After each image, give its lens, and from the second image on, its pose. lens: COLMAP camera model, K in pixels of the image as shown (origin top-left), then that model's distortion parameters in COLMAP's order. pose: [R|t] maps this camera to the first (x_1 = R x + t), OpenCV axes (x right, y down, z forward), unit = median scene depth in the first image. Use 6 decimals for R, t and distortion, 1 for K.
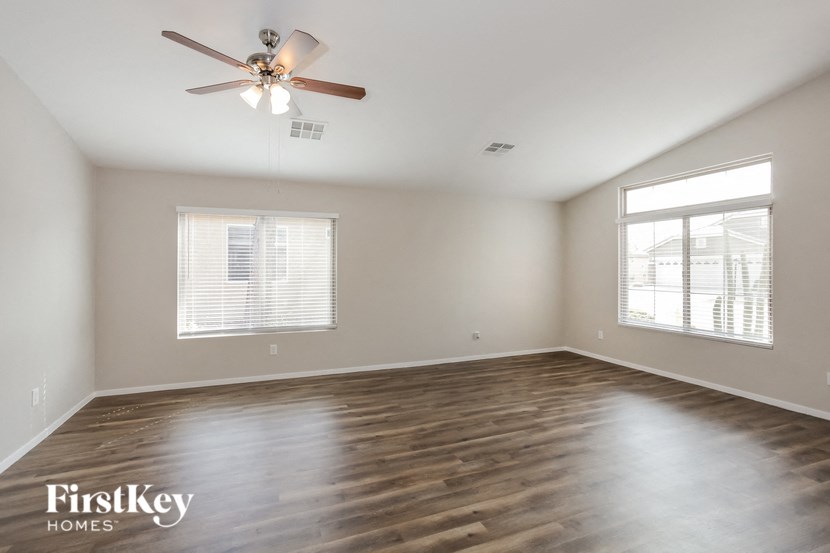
lens RADIAL K [[412.0, 0, 415.0], [0, 412.0, 276.5], [0, 0, 1]] dist [-0.074519, 0.041180]
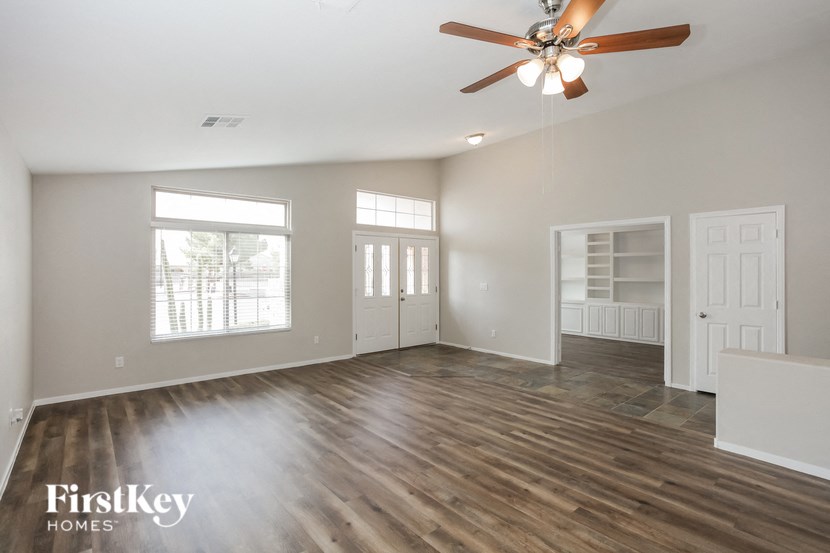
lens RADIAL K [[412.0, 0, 415.0], [0, 412.0, 276.5], [0, 0, 1]] dist [-0.074519, 0.041180]
pose [[-0.336505, -0.011930, 0.941606, -0.816985], [0.014435, 0.999737, 0.017826, -0.049519], [-0.941571, 0.019591, -0.336245, 1.216484]]
